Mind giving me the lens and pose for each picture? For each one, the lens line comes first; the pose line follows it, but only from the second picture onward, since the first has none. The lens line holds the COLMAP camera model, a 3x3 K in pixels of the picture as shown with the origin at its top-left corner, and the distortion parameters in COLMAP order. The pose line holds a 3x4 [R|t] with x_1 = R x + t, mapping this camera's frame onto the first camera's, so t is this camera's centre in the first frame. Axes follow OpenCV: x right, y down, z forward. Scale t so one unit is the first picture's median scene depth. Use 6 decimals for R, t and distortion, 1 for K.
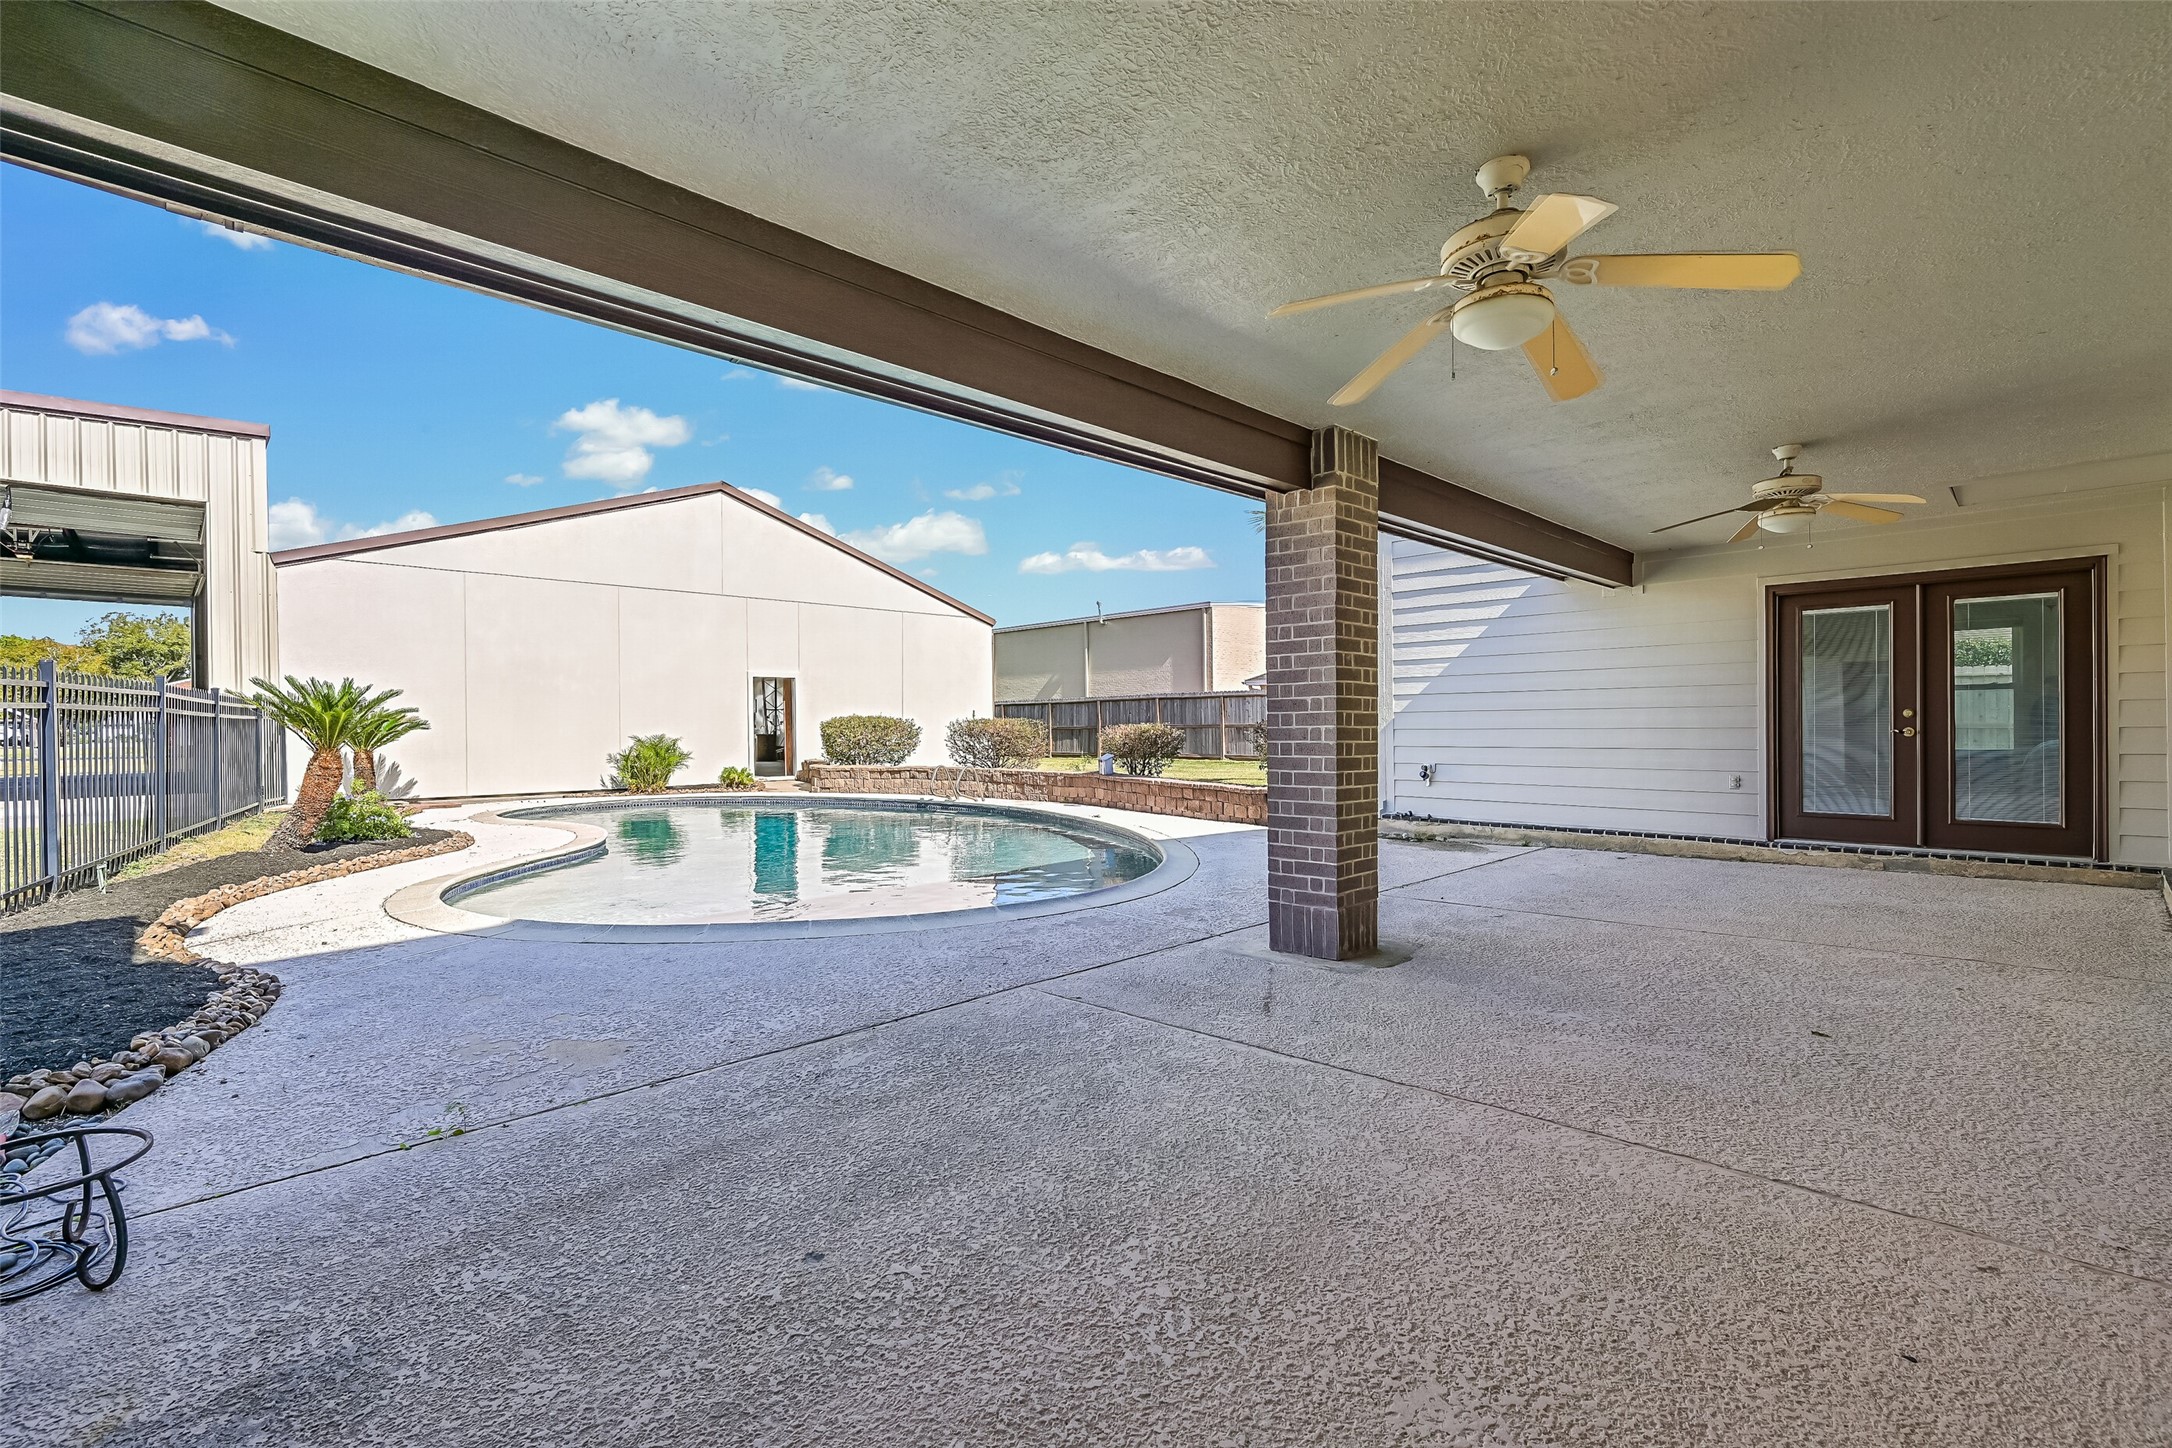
lens RADIAL K [[960.5, 0, 1086.0], [0, 960.5, 724.0], [0, 0, 1]] dist [0.001953, -0.000310]
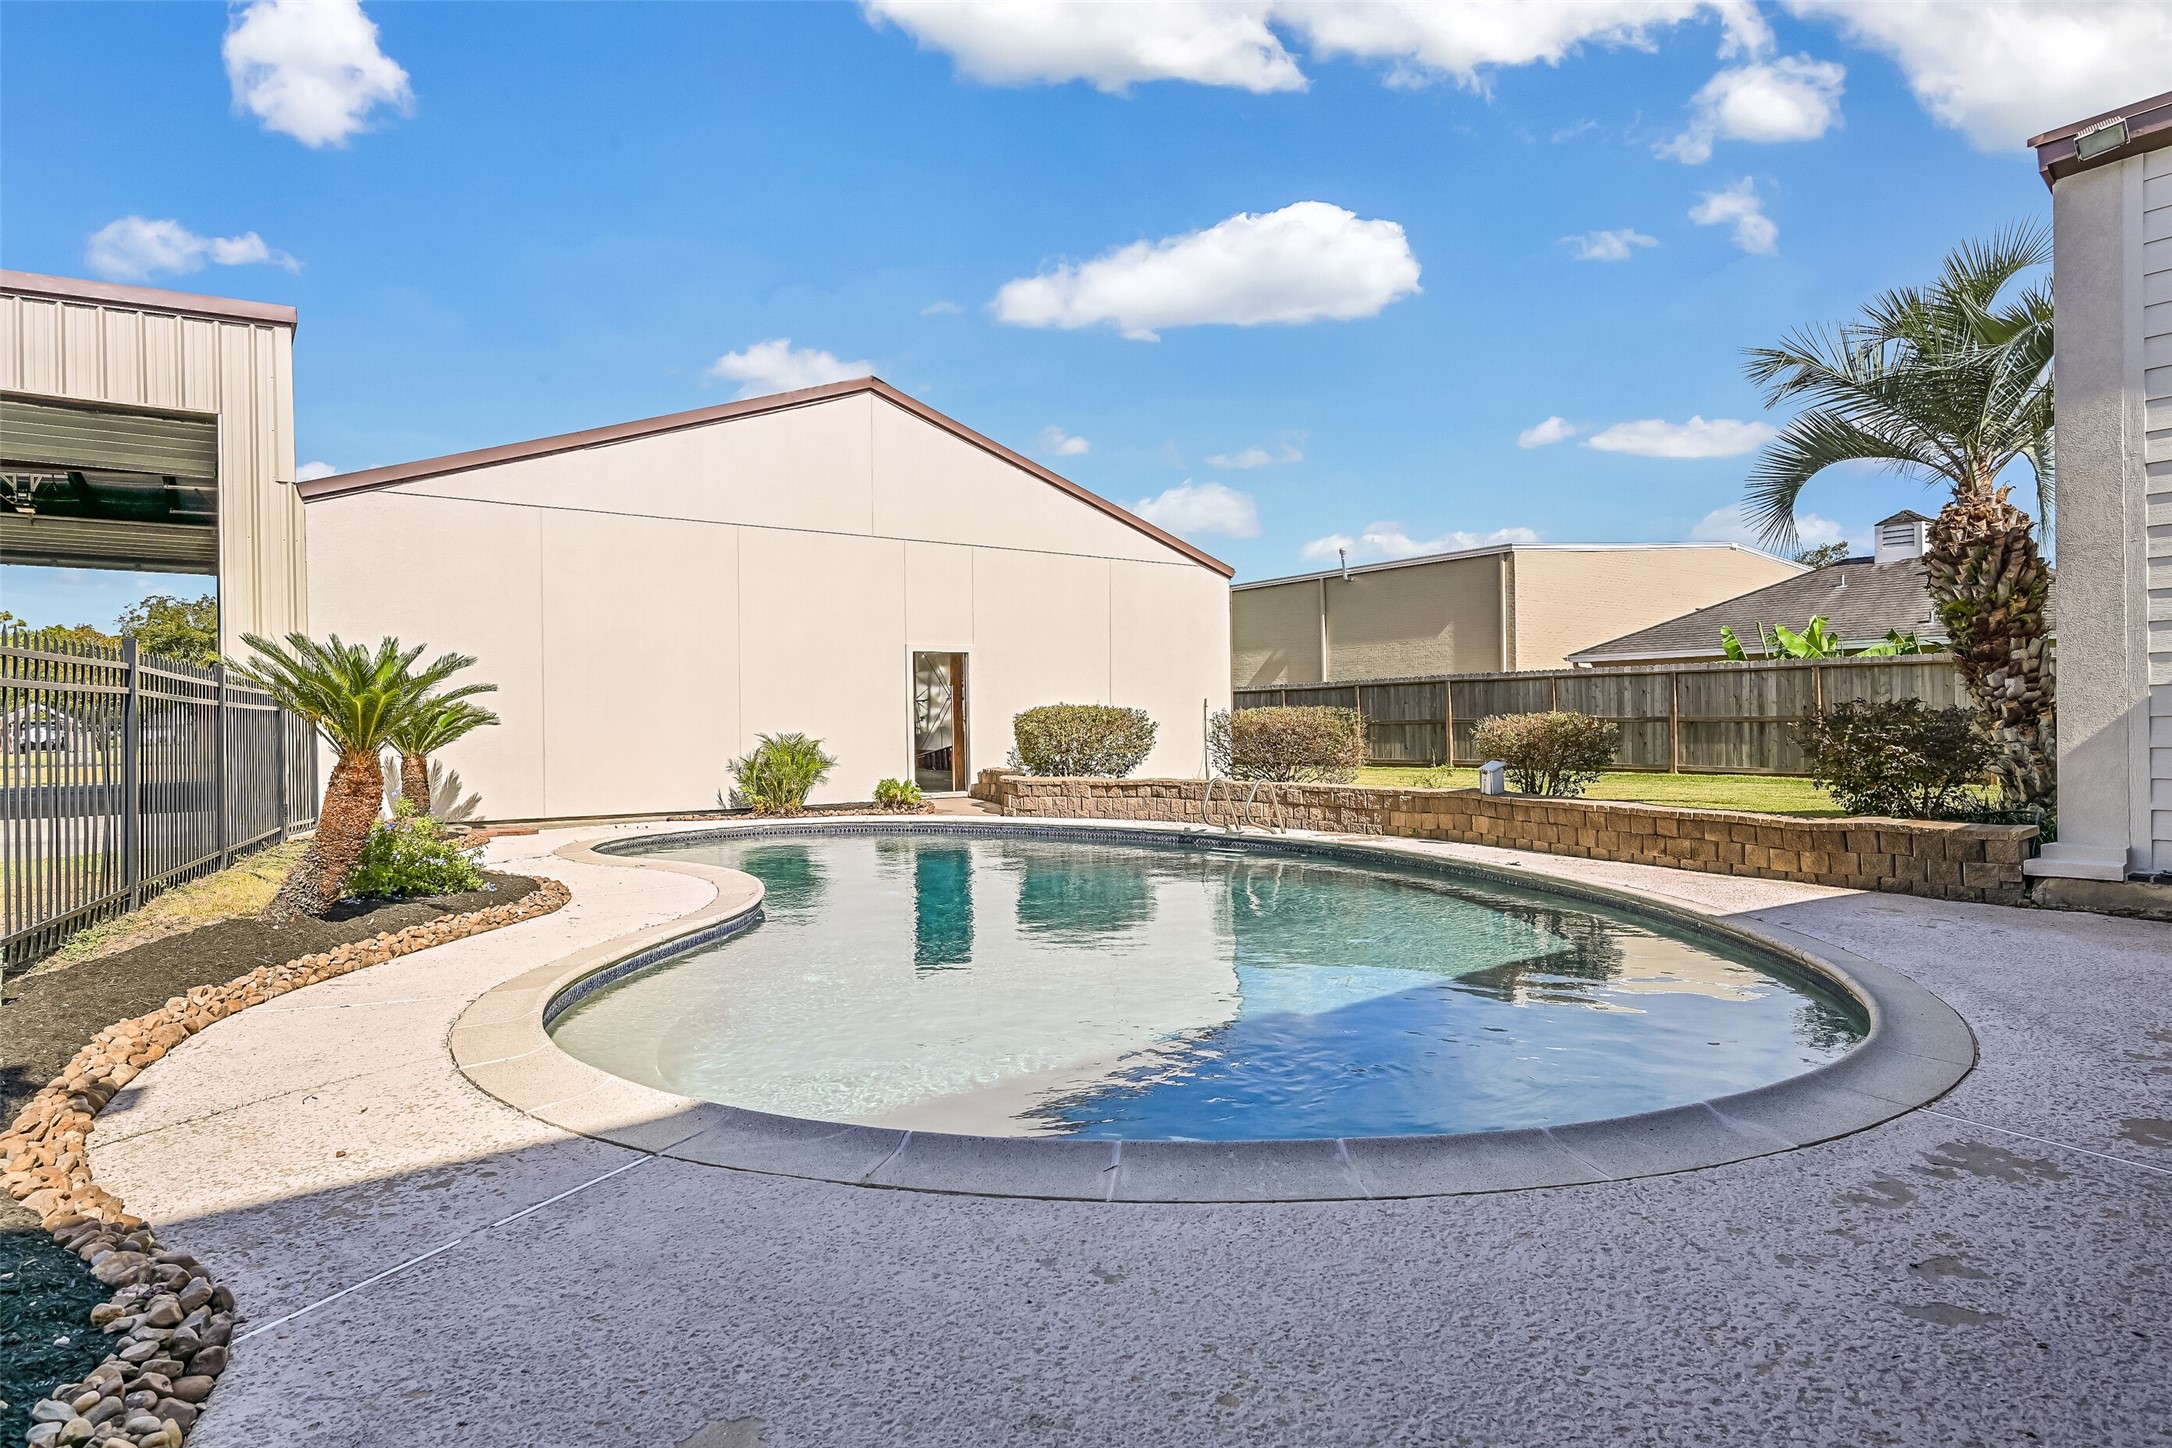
lens RADIAL K [[1220.9, 0, 1080.2], [0, 1220.9, 722.9], [0, 0, 1]] dist [-0.003379, -0.000377]
pose [[0.989542, -0.003133, -0.144214, -0.115990], [0.003207, 0.999995, 0.000282, 0.004540], [0.144213, -0.000742, 0.989546, 0.155023]]
